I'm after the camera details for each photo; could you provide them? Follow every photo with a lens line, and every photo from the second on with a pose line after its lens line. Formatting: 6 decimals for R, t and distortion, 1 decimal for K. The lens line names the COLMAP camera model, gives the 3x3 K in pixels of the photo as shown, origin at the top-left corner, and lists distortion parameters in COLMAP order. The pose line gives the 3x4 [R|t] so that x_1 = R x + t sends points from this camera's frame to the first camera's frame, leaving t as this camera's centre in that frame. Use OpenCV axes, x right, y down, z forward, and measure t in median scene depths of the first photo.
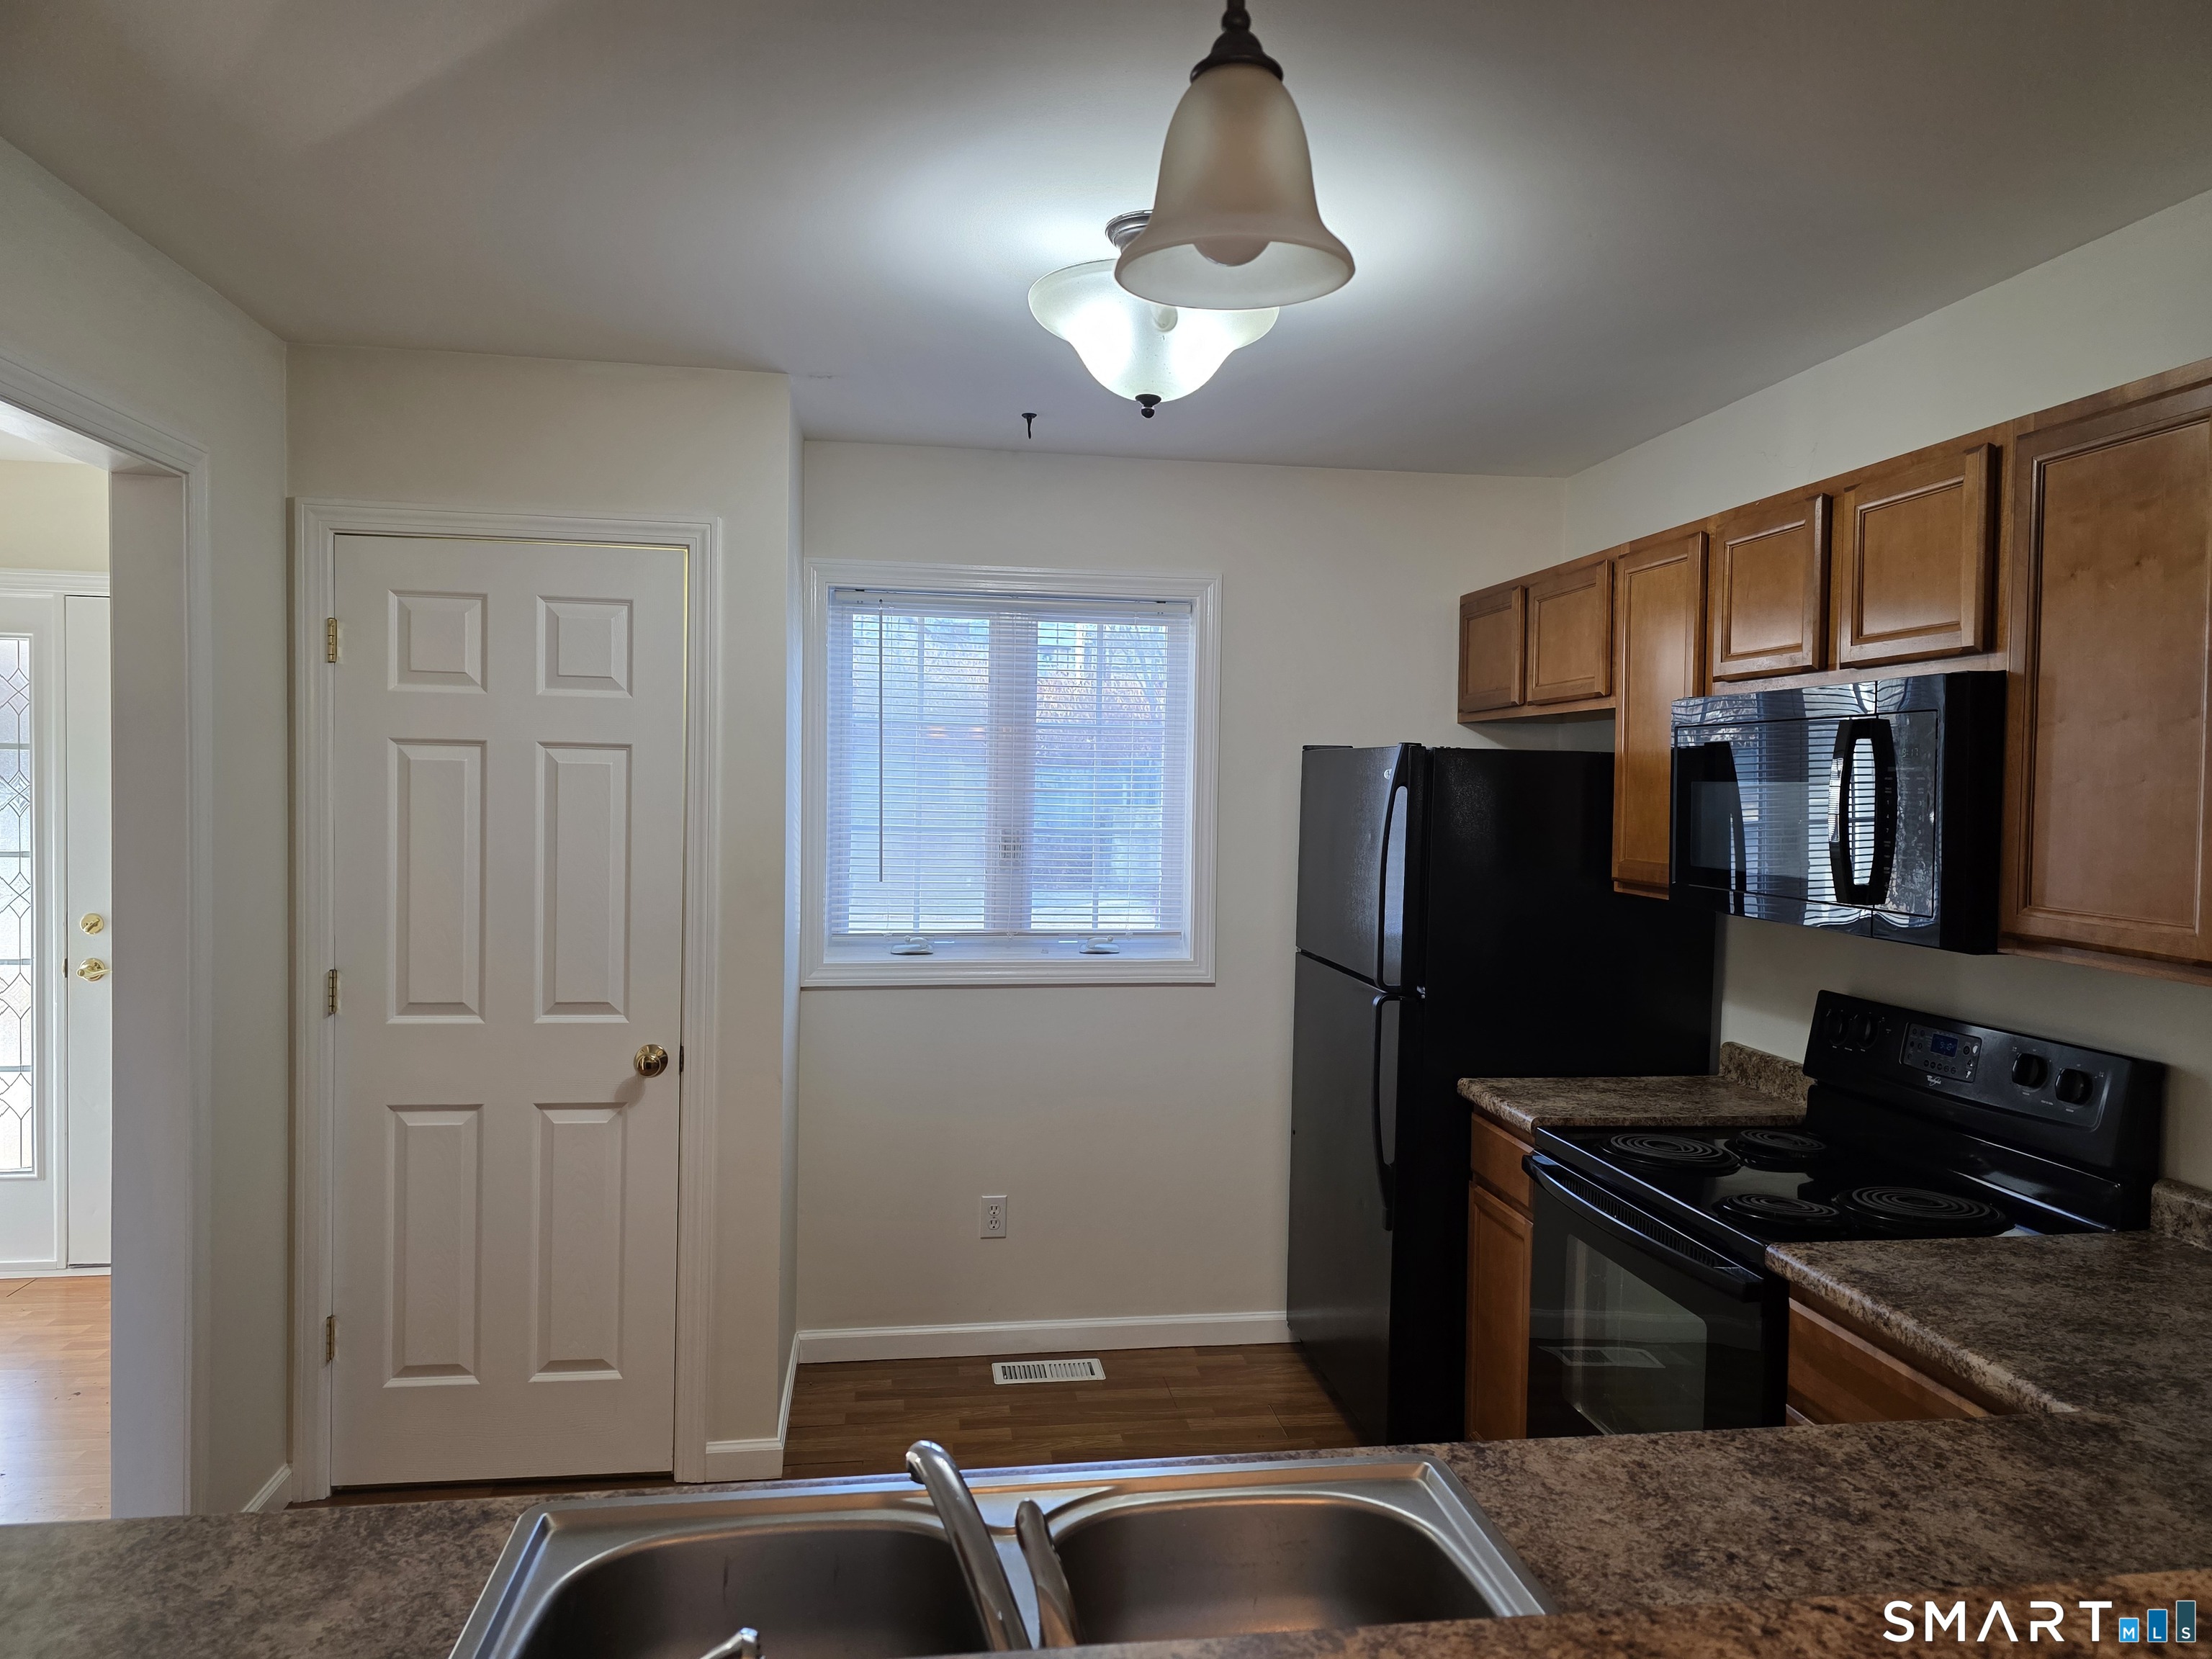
lens RADIAL K [[1491.2, 0, 1101.8], [0, 1491.2, 802.0], [0, 0, 1]] dist [0.081628, -0.080373]
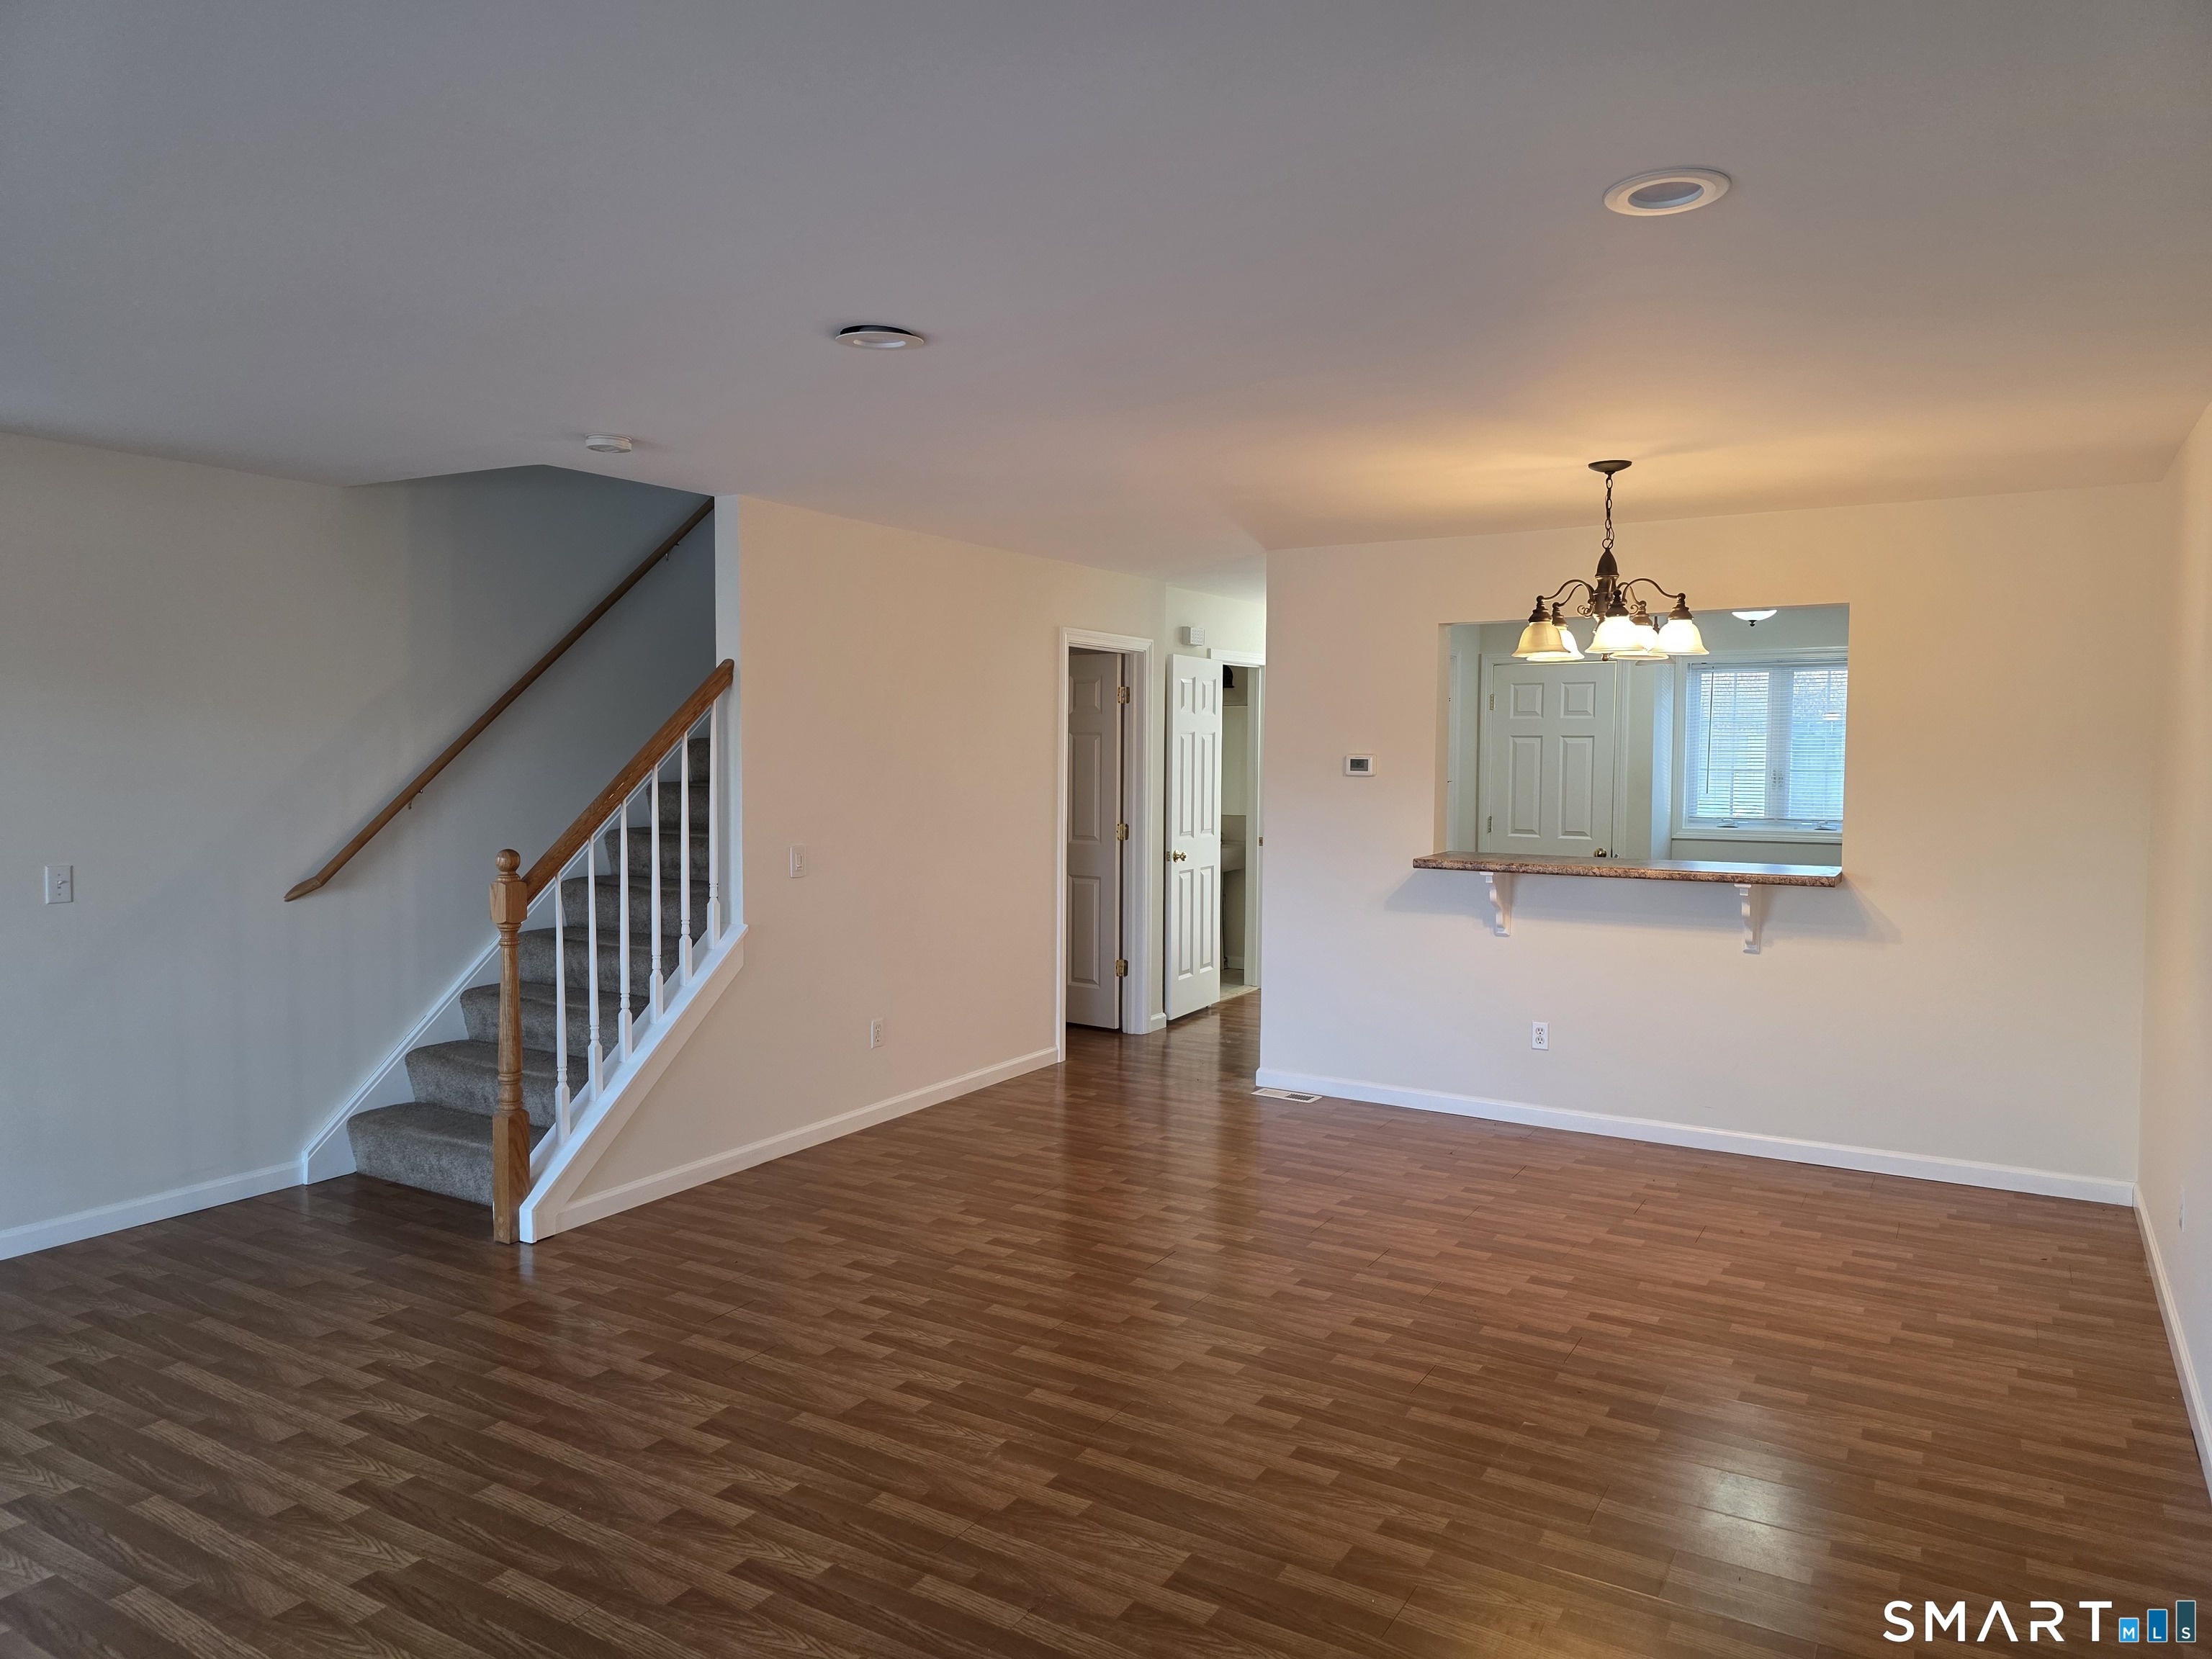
lens RADIAL K [[1491.2, 0, 1101.8], [0, 1491.2, 802.0], [0, 0, 1]] dist [0.081628, -0.080373]
pose [[0.774958, 0.009124, -0.631946, 0.680063], [-0.000586, 0.999906, 0.013718, 0.041480], [0.632012, -0.010260, 0.774891, -1.581046]]
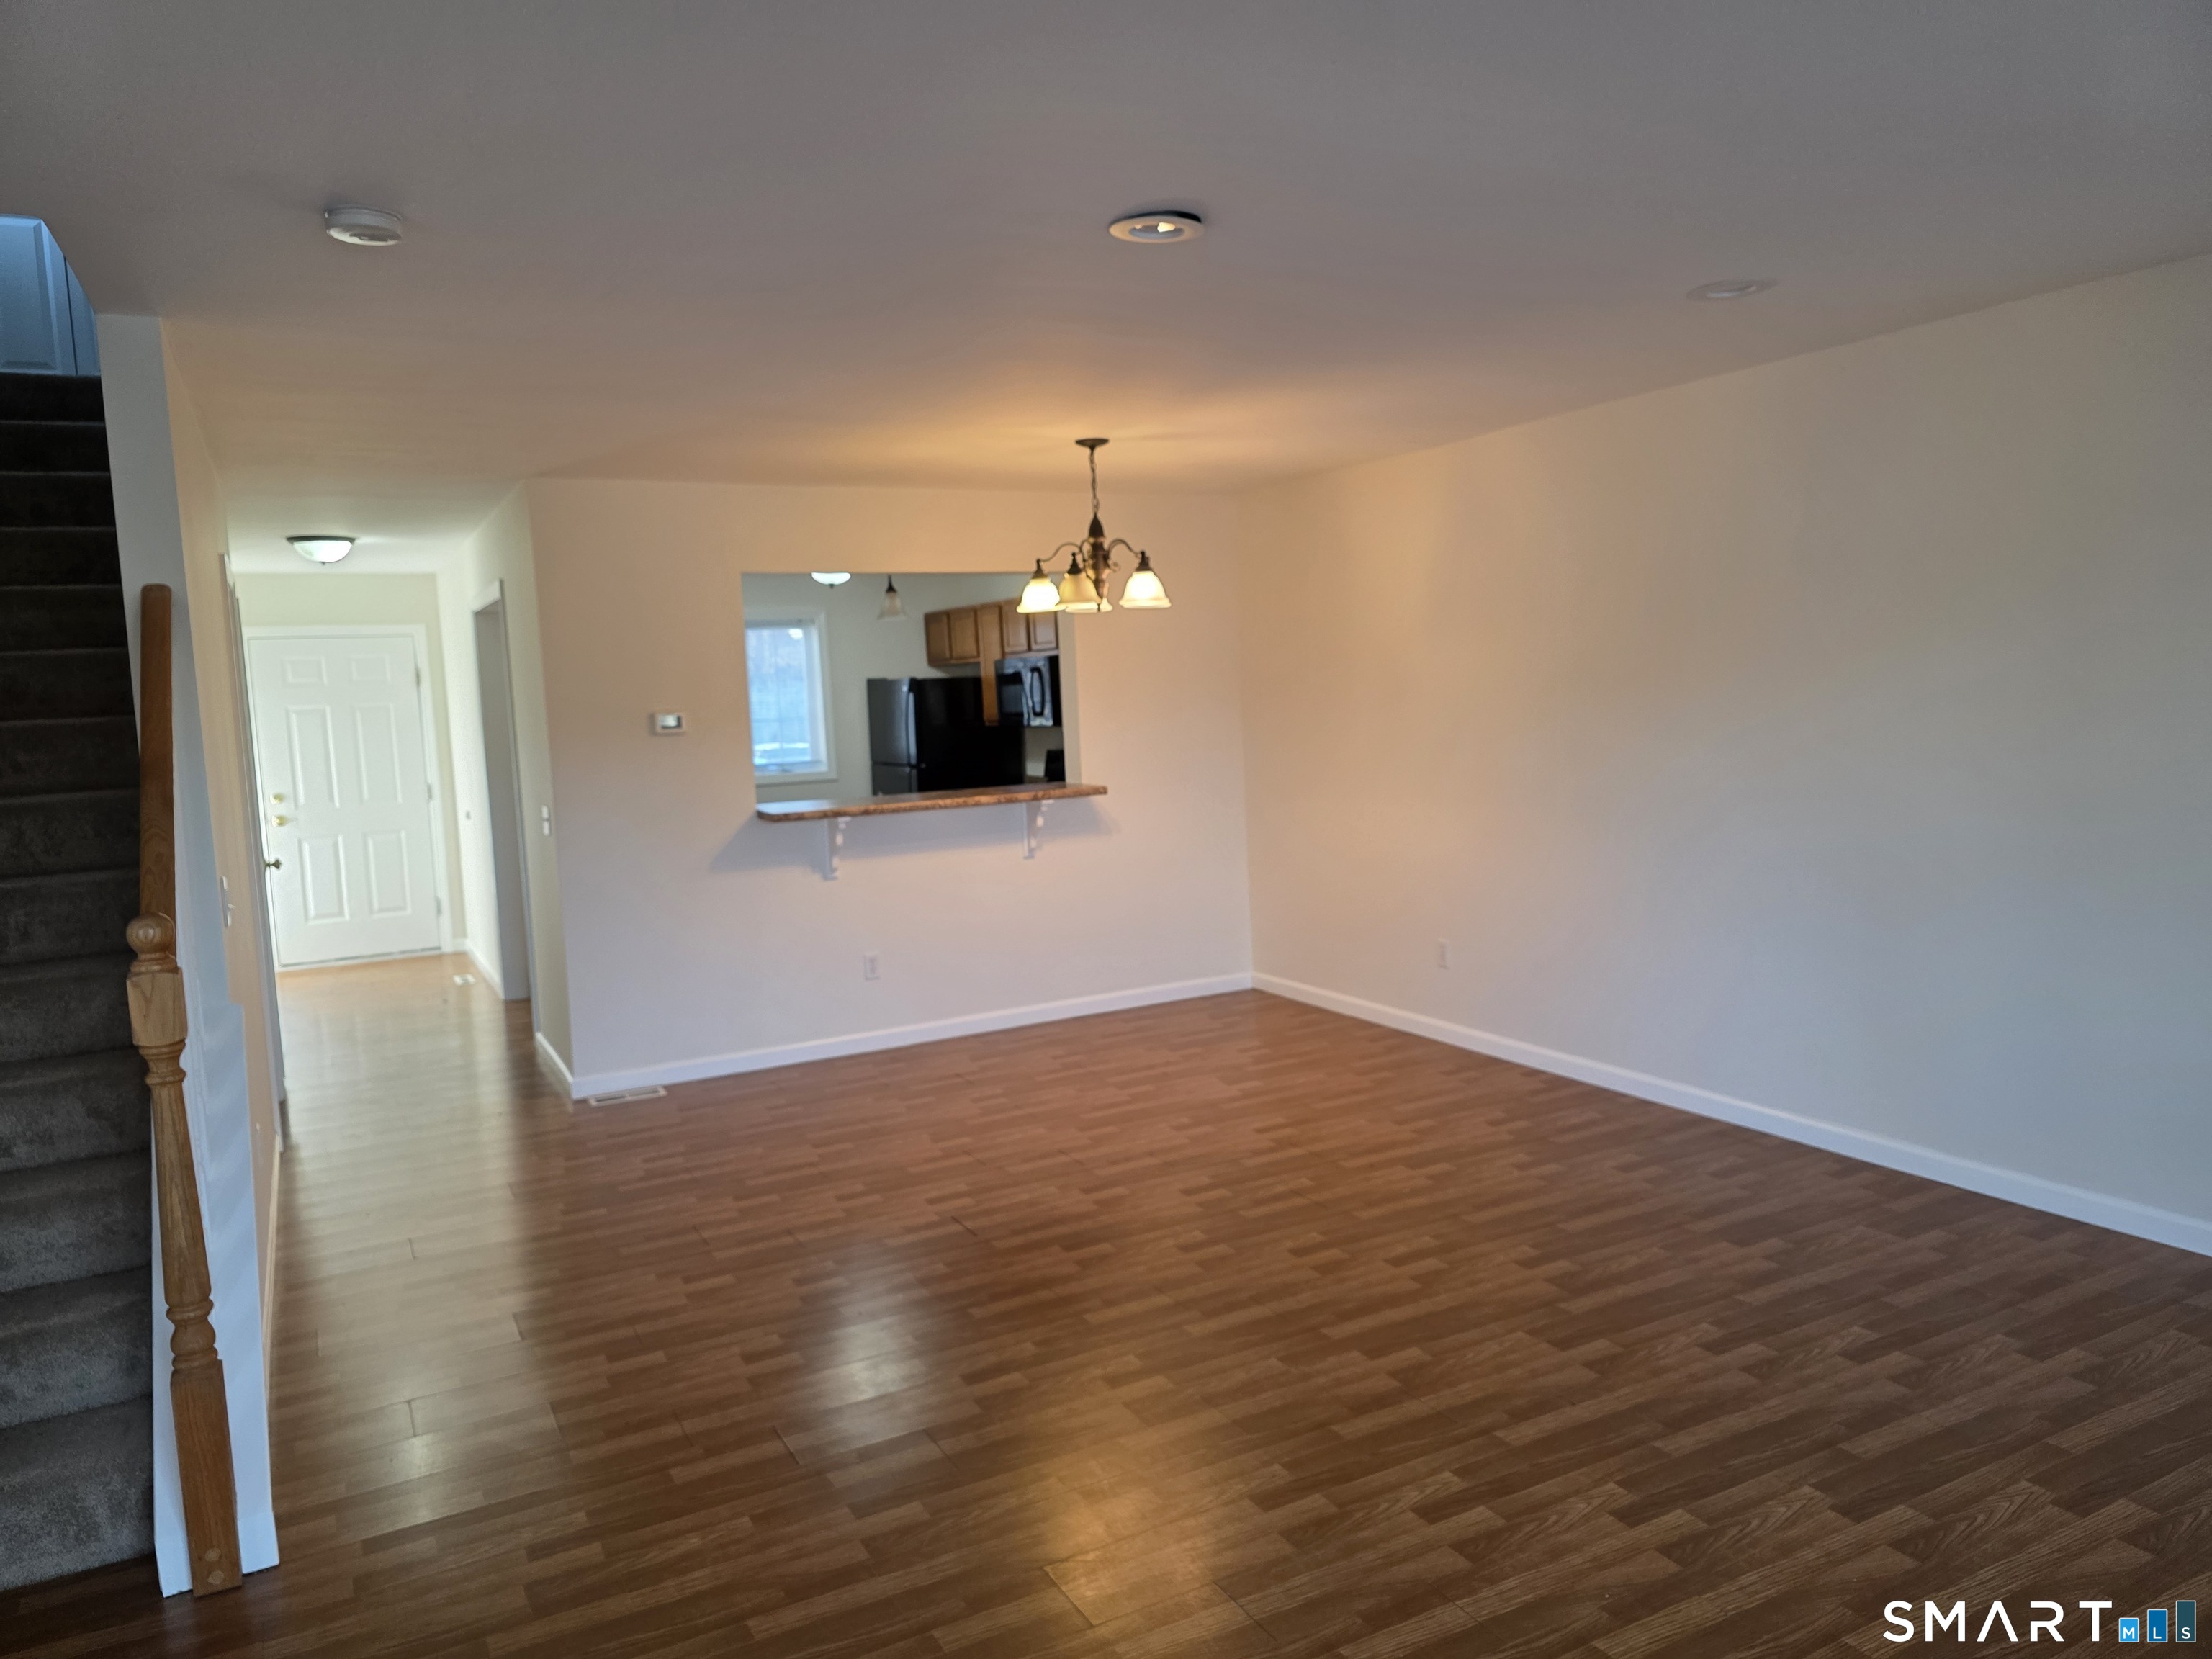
lens RADIAL K [[1495.2, 0, 1094.0], [0, 1495.2, 836.5], [0, 0, 1]] dist [0.060920, -0.062789]
pose [[0.938766, -0.094360, 0.331383, -0.428075], [0.067389, 0.993478, 0.091984, 0.022267], [-0.337901, -0.064020, 0.939002, -1.750500]]
